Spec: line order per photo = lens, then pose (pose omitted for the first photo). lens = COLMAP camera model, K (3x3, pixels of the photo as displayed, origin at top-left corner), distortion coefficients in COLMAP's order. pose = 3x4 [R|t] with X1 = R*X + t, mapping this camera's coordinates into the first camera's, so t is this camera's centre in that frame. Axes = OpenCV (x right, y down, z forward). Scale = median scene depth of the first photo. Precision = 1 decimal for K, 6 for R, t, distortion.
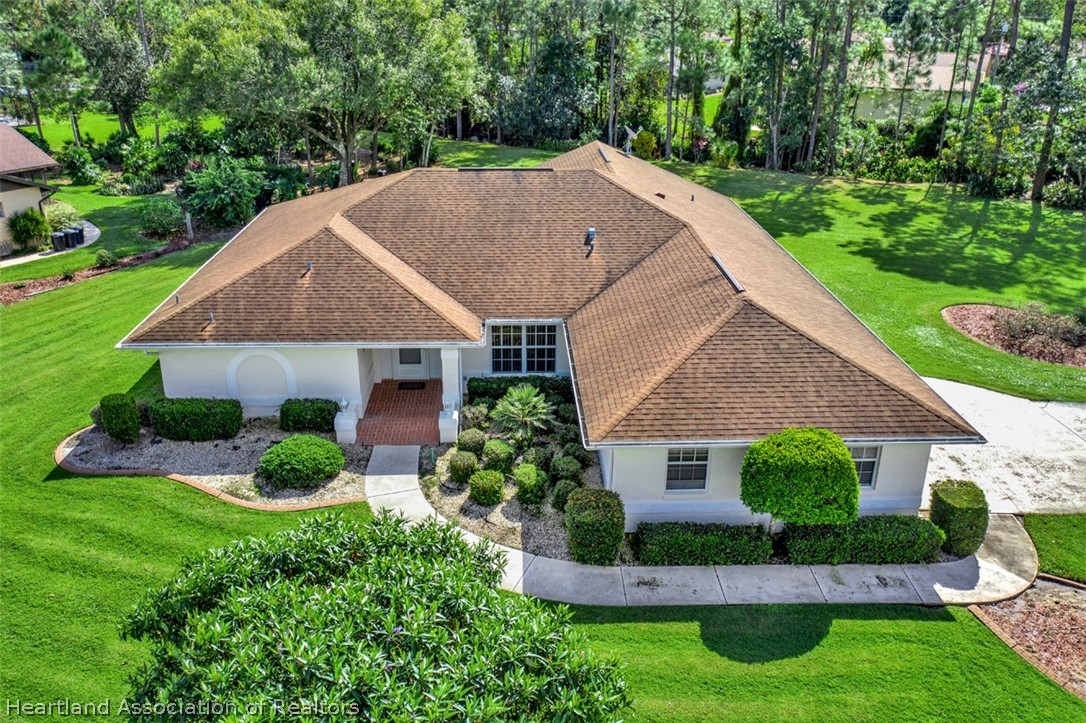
lens RADIAL K [[874.0, 0, 543.0], [0, 874.0, 361.5], [0, 0, 1]] dist [0.006739, -0.001610]
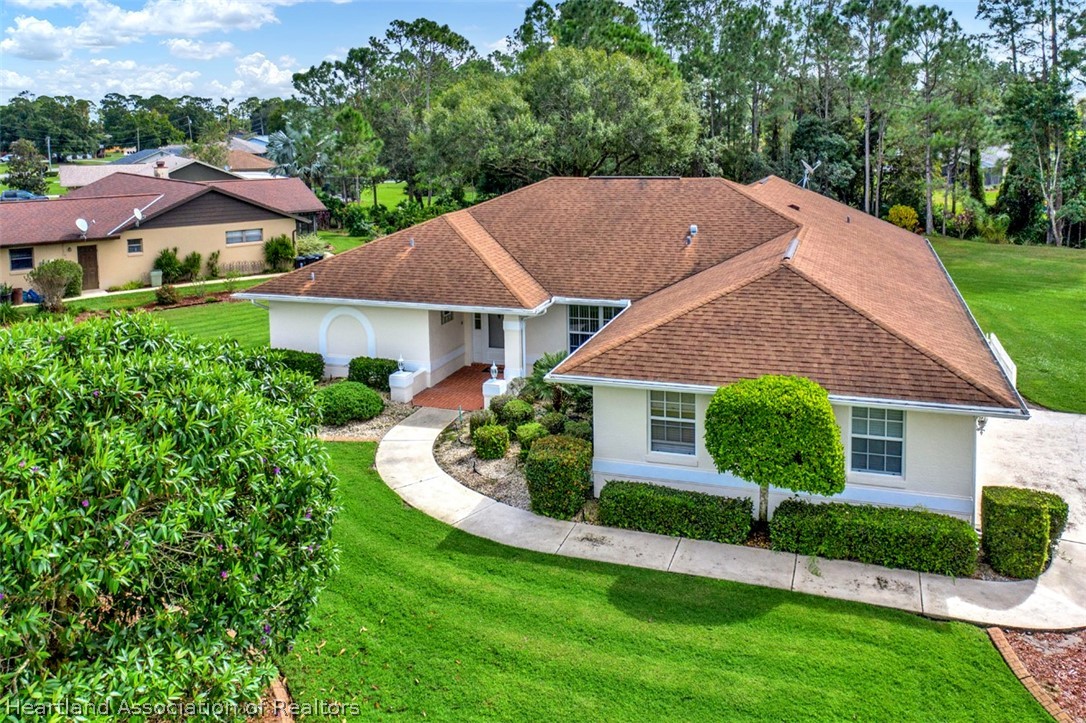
lens RADIAL K [[900.1, 0, 542.9], [0, 900.1, 199.4], [0, 0, 1]] dist [0.019100, 0.006029]
pose [[0.932168, 0.007556, -0.361946, 0.374083], [-0.119623, 0.950054, -0.288250, 0.183896], [0.341691, 0.311994, 0.886514, 0.067406]]
